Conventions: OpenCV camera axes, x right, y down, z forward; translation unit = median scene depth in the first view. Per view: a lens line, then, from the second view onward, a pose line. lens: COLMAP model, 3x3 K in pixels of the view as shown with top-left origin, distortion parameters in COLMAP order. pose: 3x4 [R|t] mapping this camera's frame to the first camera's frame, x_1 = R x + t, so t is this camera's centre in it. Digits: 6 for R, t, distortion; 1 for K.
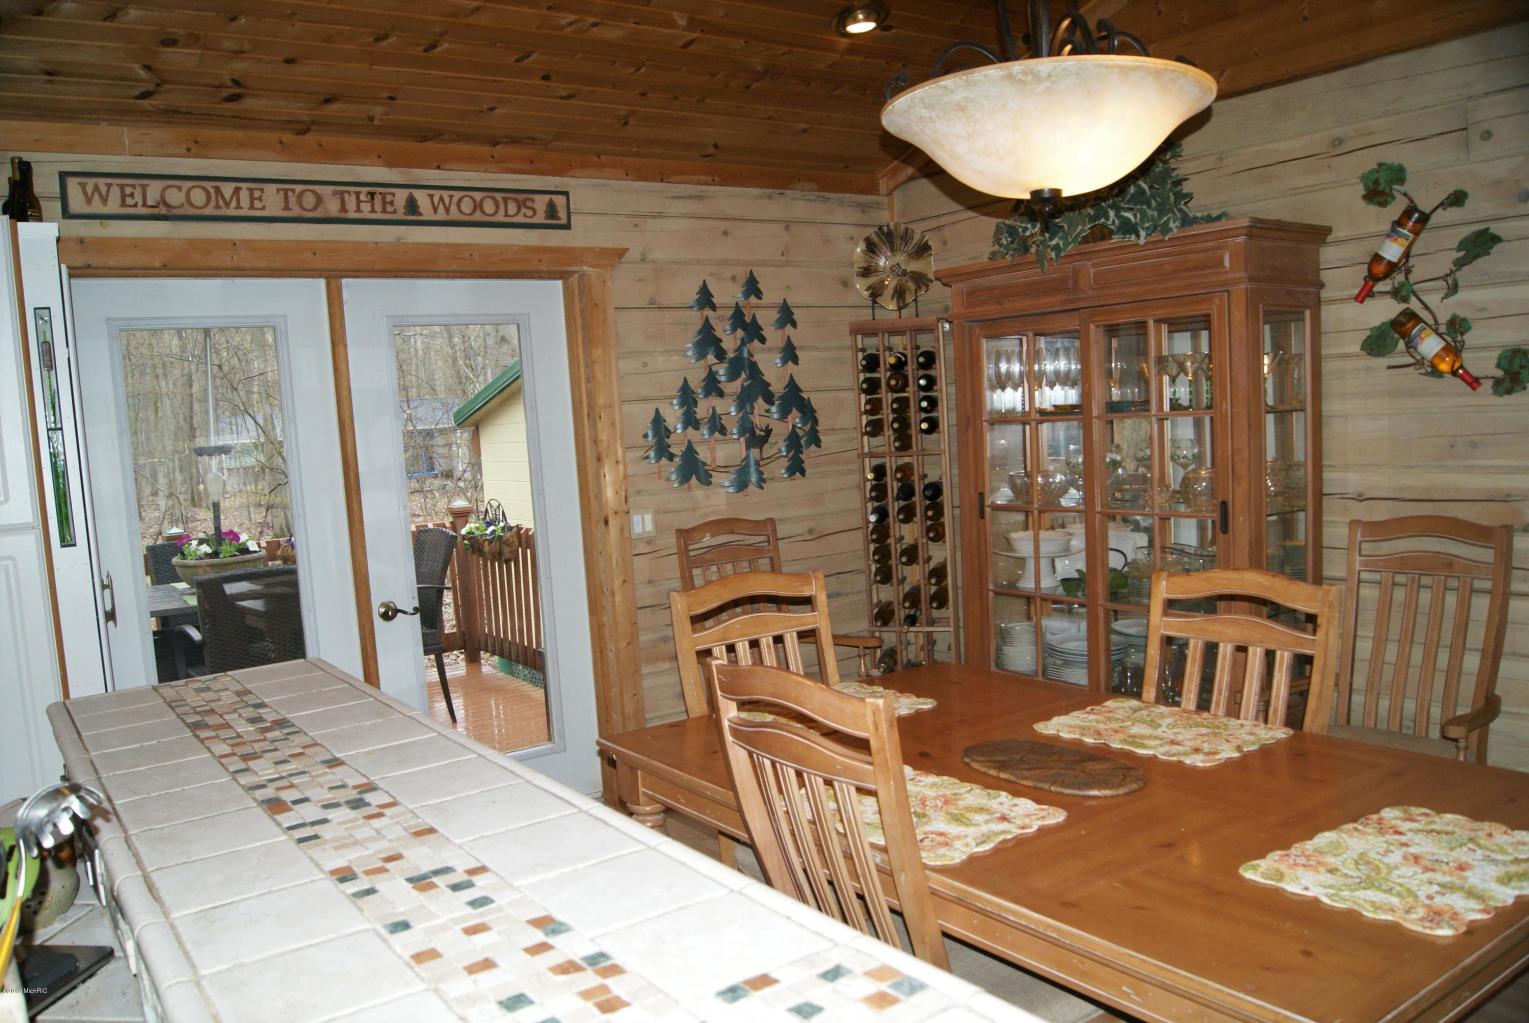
lens RADIAL K [[1201.1, 0, 769.2], [0, 1201.1, 524.1], [0, 0, 1]] dist [-0.072758, 0.006955]
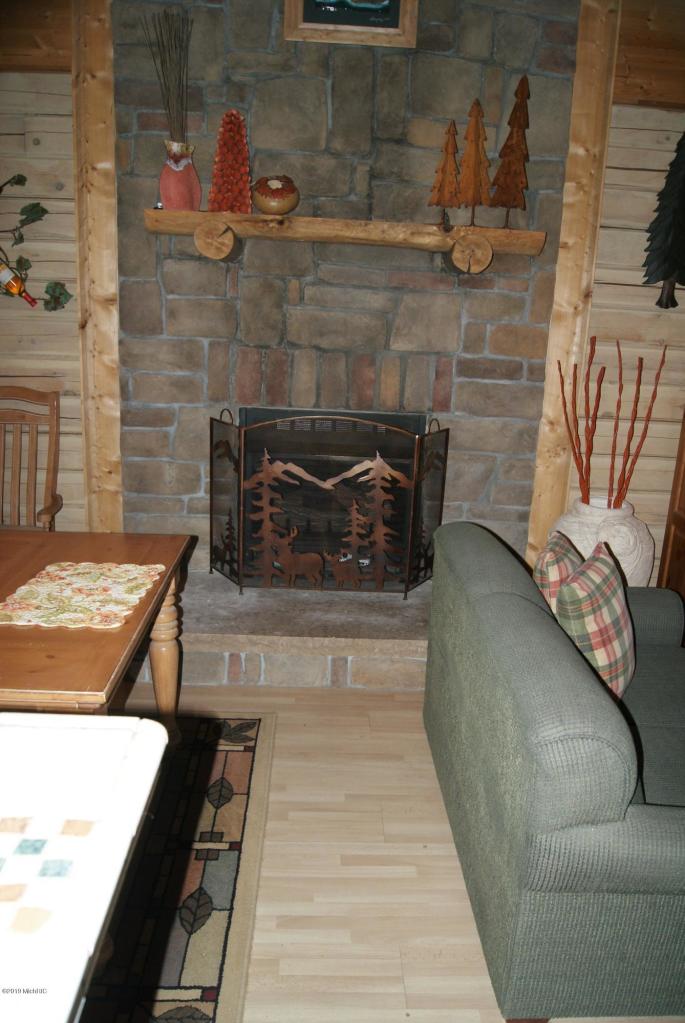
lens RADIAL K [[803.6, 0, 345.4], [0, 803.6, 518.5], [0, 0, 1]] dist [-0.072758, 0.006955]
pose [[0.543782, -0.135082, 0.828284, -0.113827], [0.005346, 0.987498, 0.157539, 0.003871], [-0.839210, -0.081239, 0.537706, 0.047014]]
